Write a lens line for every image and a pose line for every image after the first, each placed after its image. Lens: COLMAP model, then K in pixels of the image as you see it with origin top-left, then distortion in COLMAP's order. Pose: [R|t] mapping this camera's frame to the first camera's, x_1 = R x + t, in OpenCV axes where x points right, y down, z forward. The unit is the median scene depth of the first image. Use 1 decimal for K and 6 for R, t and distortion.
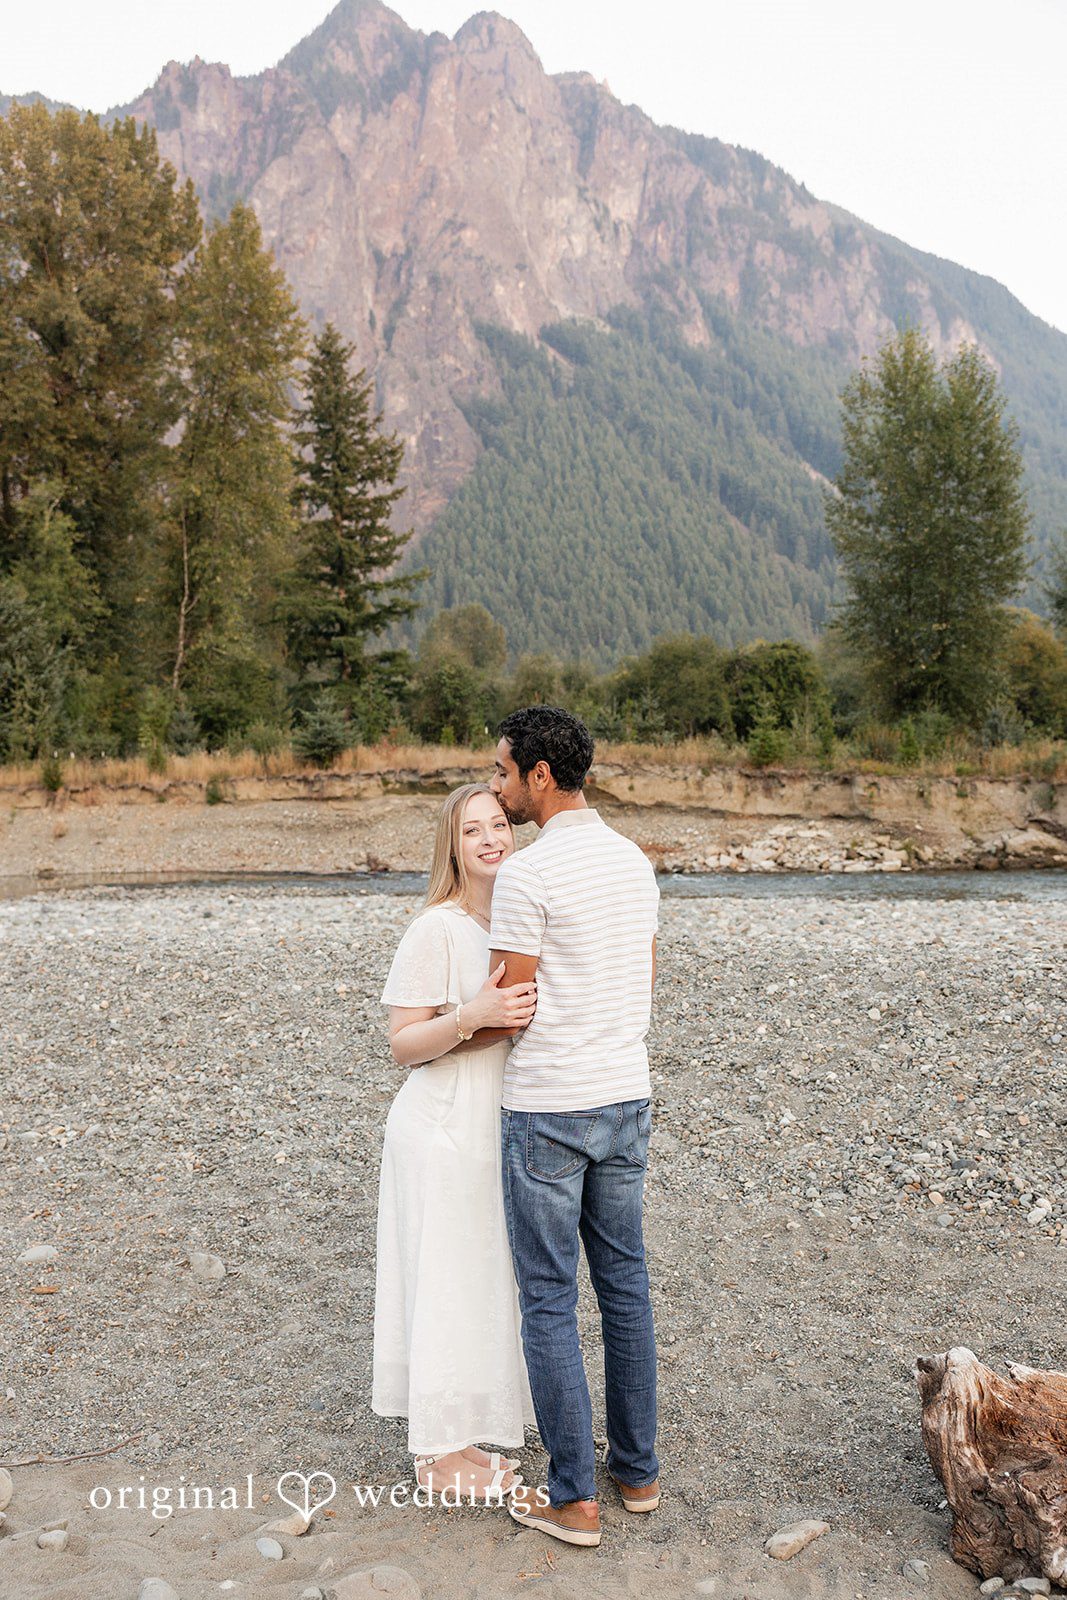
lens RADIAL K [[1623.9, 0, 533.5], [0, 1623.9, 800.0], [0, 0, 1]] dist [0.024094, 0.030860]
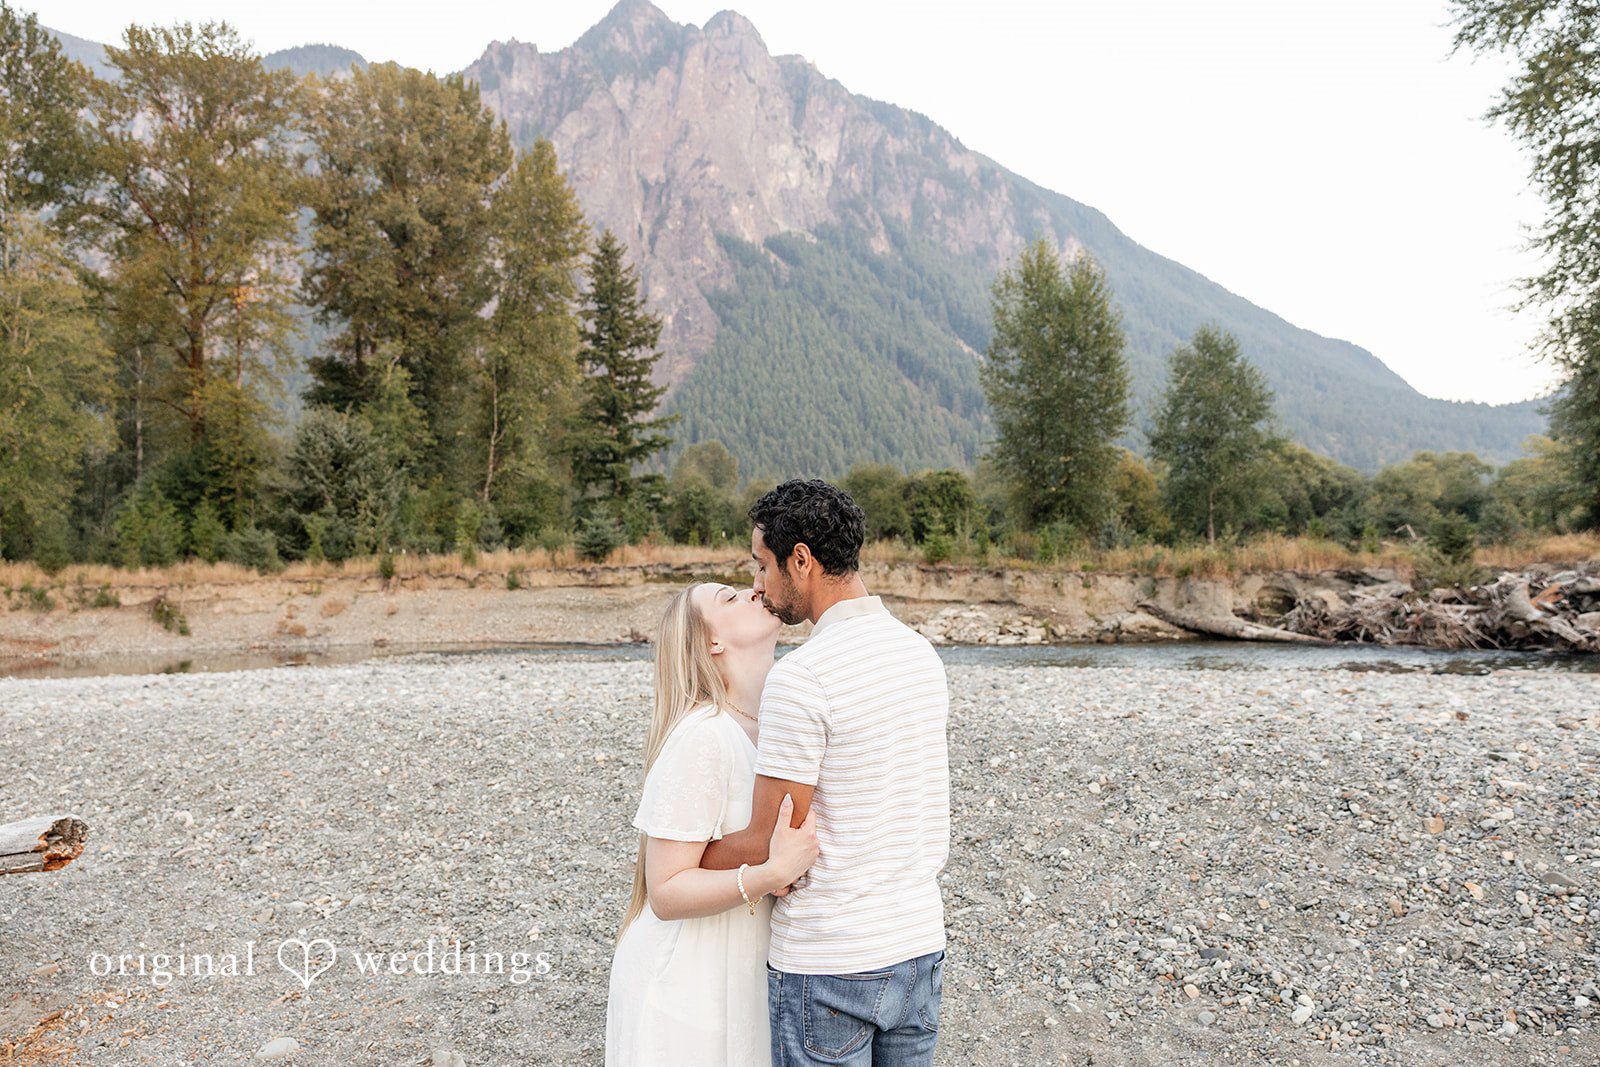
lens RADIAL K [[1214.2, 0, 796.9], [0, 1214.2, 535.1], [0, 0, 1]] dist [0.022547, -0.000744]
pose [[0.999452, 0.007367, 0.032285, -0.001001], [-0.005957, 0.999034, -0.043545, 0.000038], [-0.032575, 0.043329, 0.998530, 0.013221]]
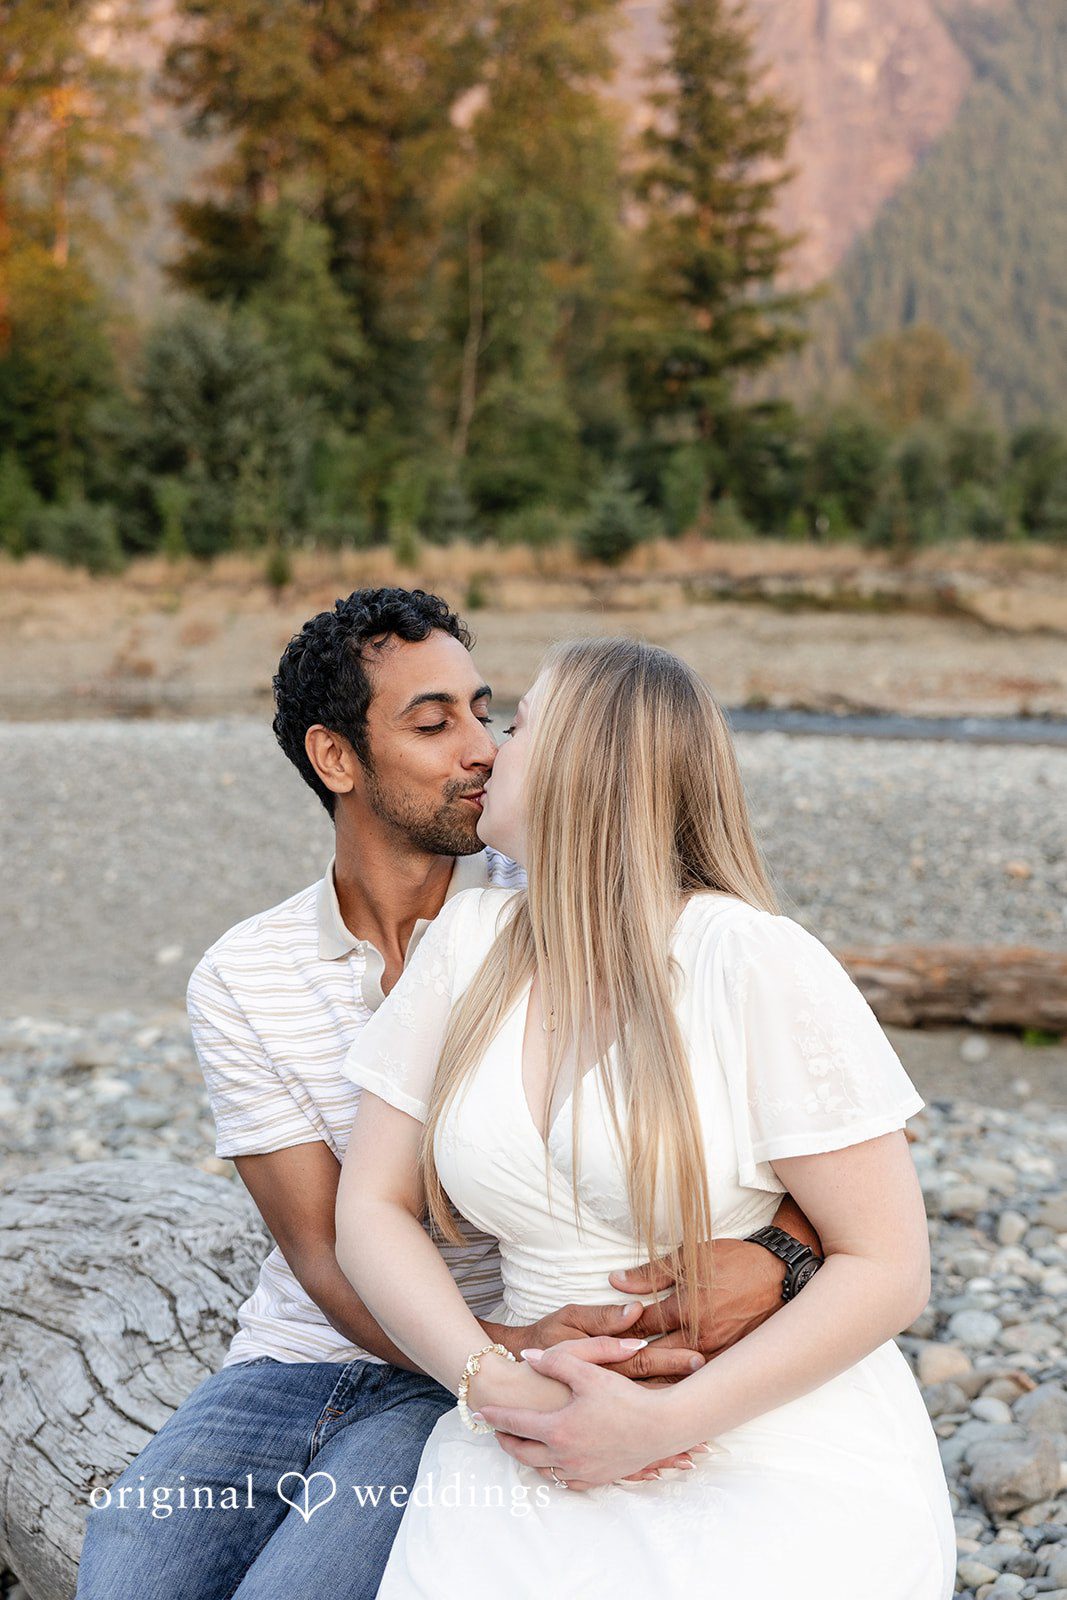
lens RADIAL K [[2336.4, 0, 533.5], [0, 2336.4, 800.0], [0, 0, 1]] dist [0.038595, 0.078423]
pose [[0.977734, 0.044740, -0.205022, 0.040404], [-0.027422, 0.995870, 0.086549, -0.002819], [0.208048, -0.079000, 0.974923, -0.061870]]
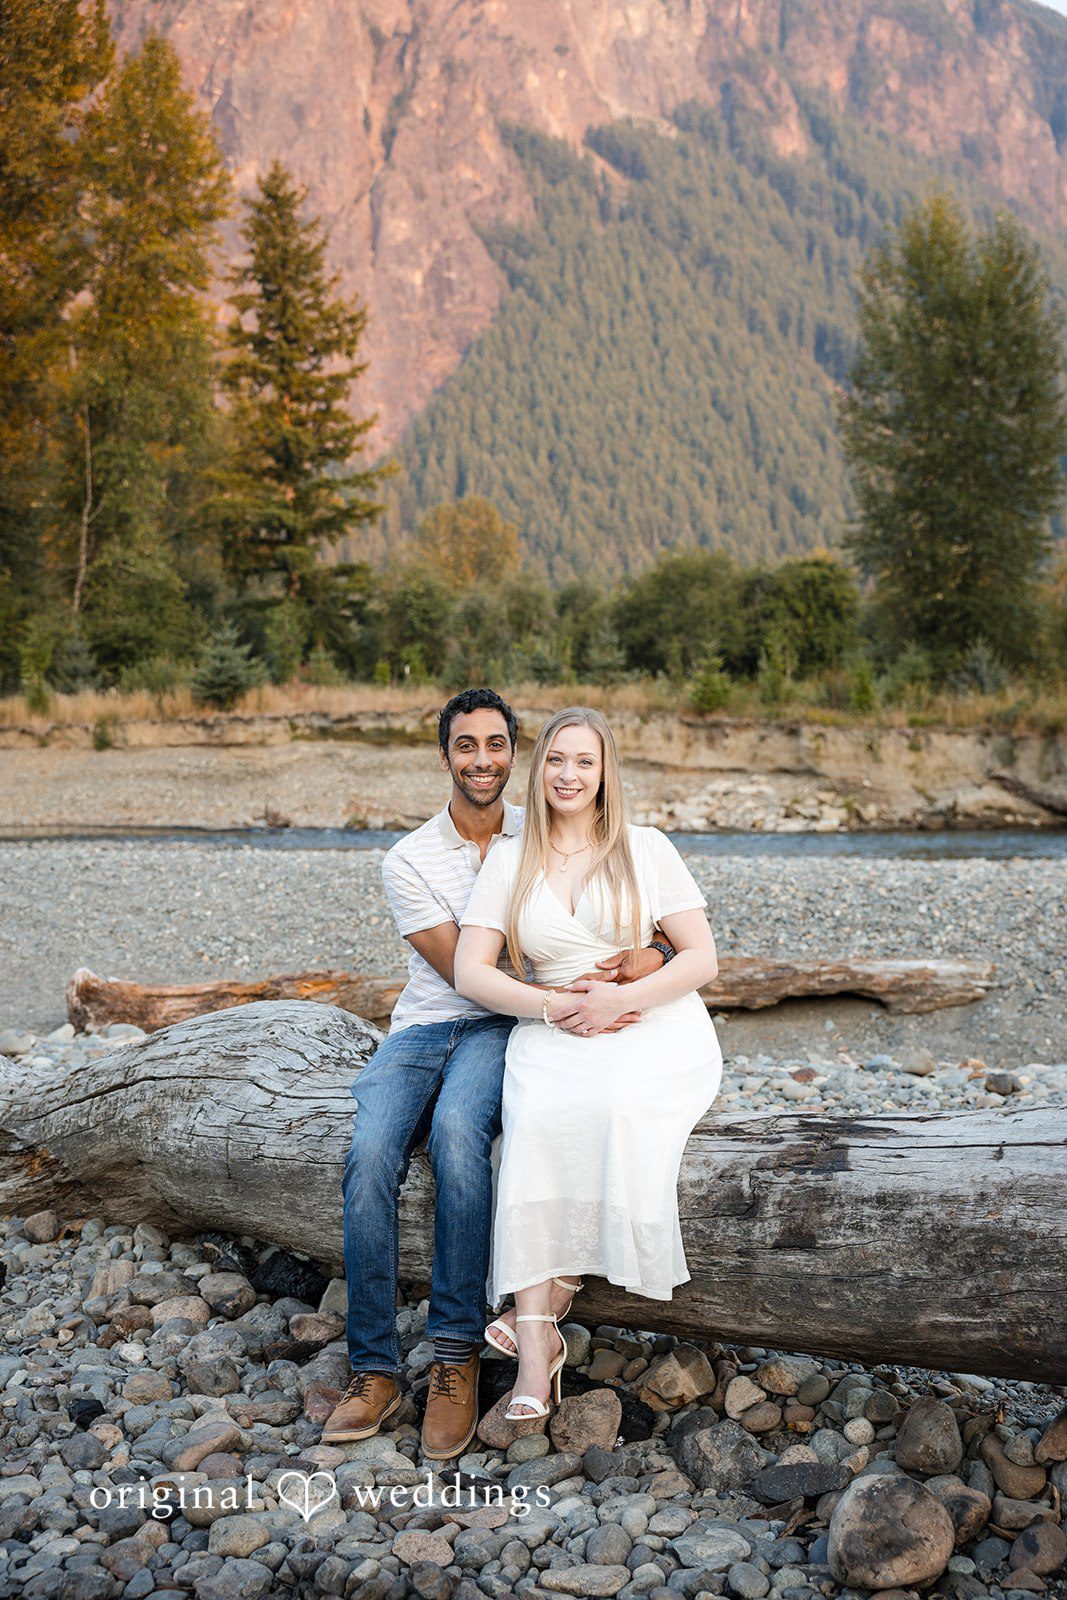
lens RADIAL K [[2104.4, 0, 543.4], [0, 2104.4, 800.4], [0, 0, 1]] dist [0.021264, 0.049818]
pose [[0.999834, 0.009975, -0.015220, 0.037060], [-0.009565, 0.999595, 0.026787, -0.001720], [0.015481, -0.026637, 0.999525, -0.086505]]
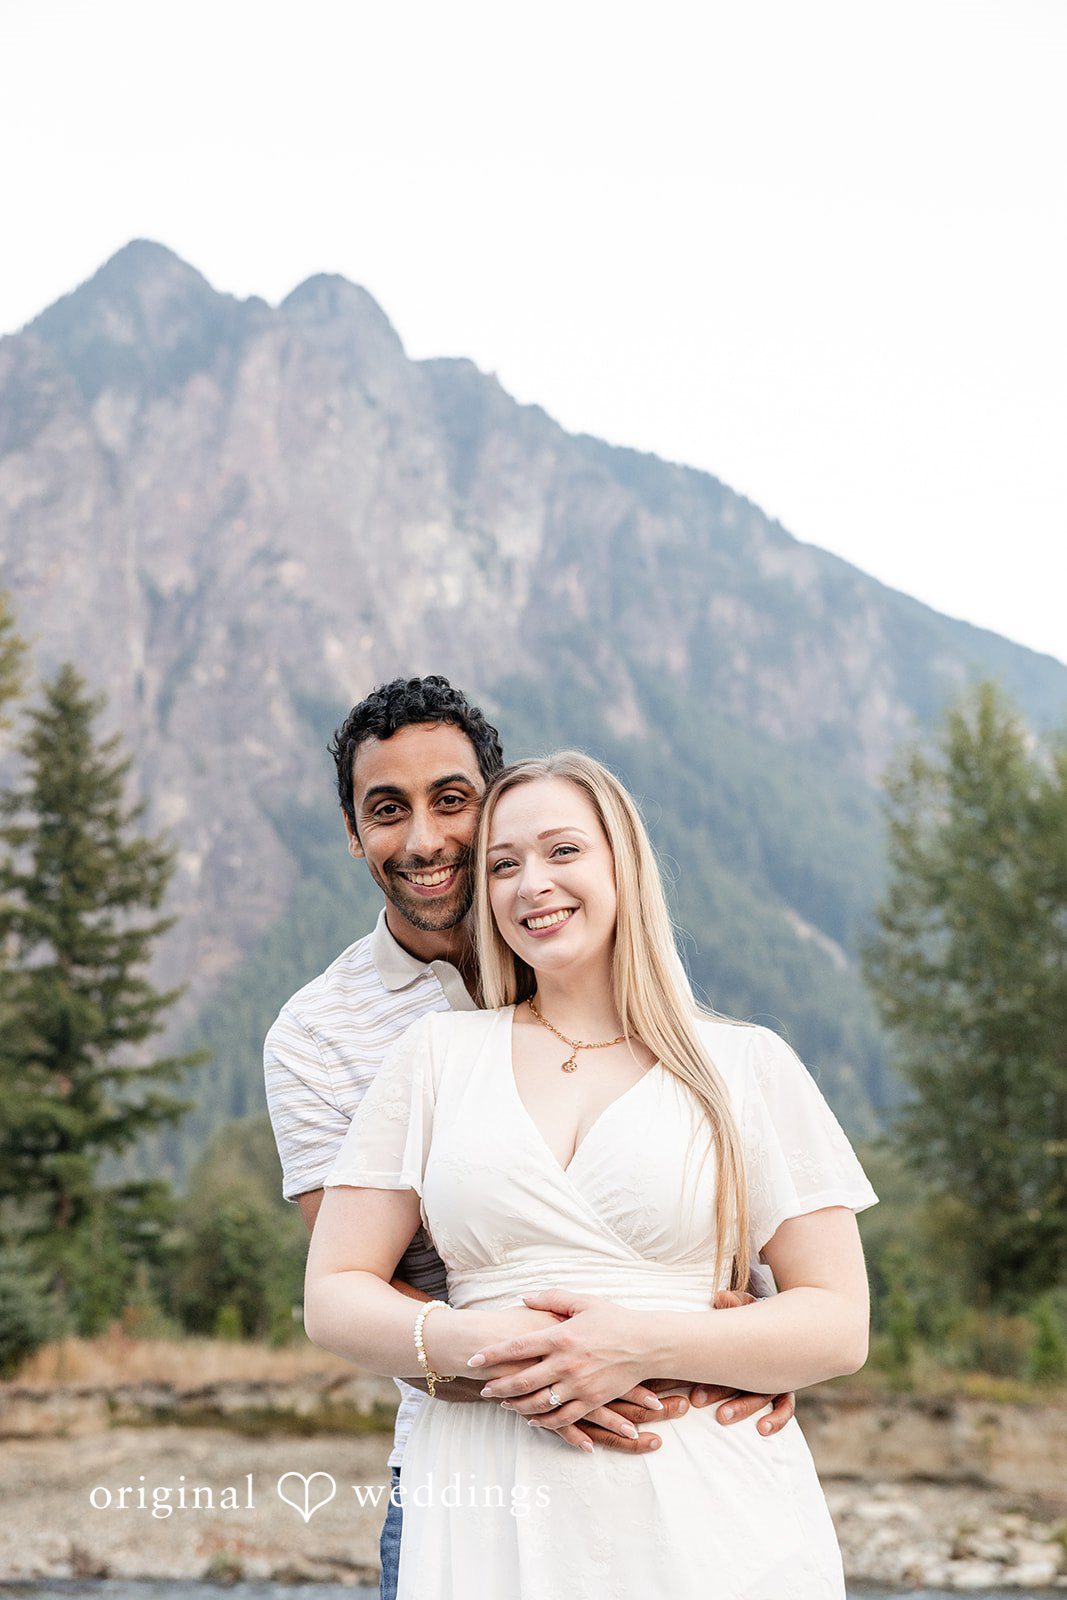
lens RADIAL K [[2520.3, 0, 541.8], [0, 2520.3, 795.5], [0, 0, 1]] dist [0.028340, 0.063847]
pose [[0.997627, 0.025508, 0.063953, -0.003031], [-0.009027, 0.969283, -0.245781, -0.001279], [-0.068258, 0.244621, 0.967213, 0.058637]]
